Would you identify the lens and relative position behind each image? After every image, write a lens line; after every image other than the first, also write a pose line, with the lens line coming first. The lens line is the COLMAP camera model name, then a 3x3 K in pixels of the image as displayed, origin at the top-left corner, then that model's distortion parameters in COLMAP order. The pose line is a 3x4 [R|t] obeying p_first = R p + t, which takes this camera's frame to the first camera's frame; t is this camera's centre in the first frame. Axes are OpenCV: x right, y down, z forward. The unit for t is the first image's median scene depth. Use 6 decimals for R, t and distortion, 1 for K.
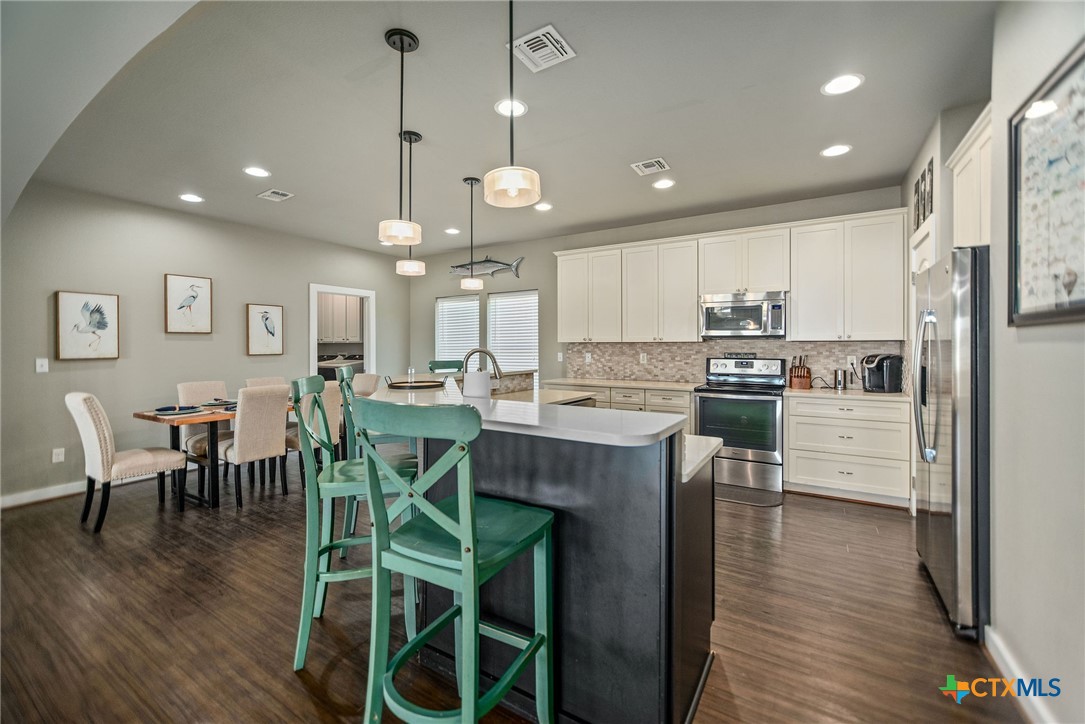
lens RADIAL K [[437.8, 0, 553.6], [0, 437.8, 346.5], [0, 0, 1]] dist [0.001057, 0.000058]
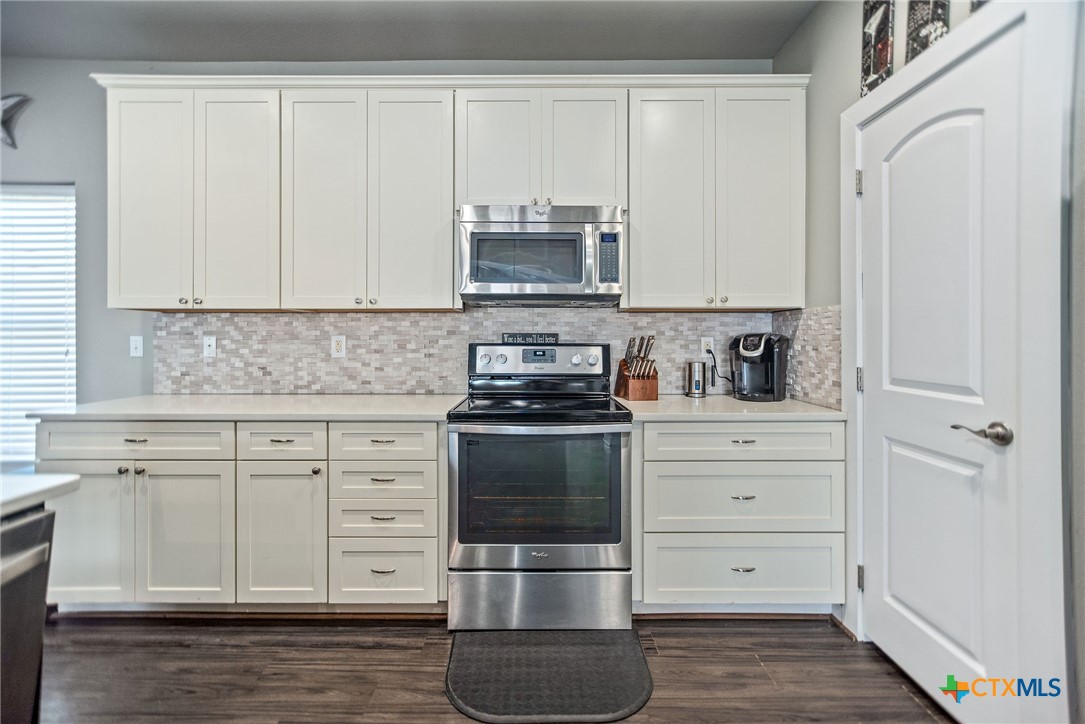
lens RADIAL K [[437.8, 0, 533.3], [0, 437.8, 338.9], [0, 0, 1]] dist [0.001057, 0.000058]
pose [[0.862210, 0.002366, 0.506545, 0.165953], [-0.000572, 0.999993, -0.003697, 0.023114], [-0.506551, 0.002898, 0.862205, 0.552424]]
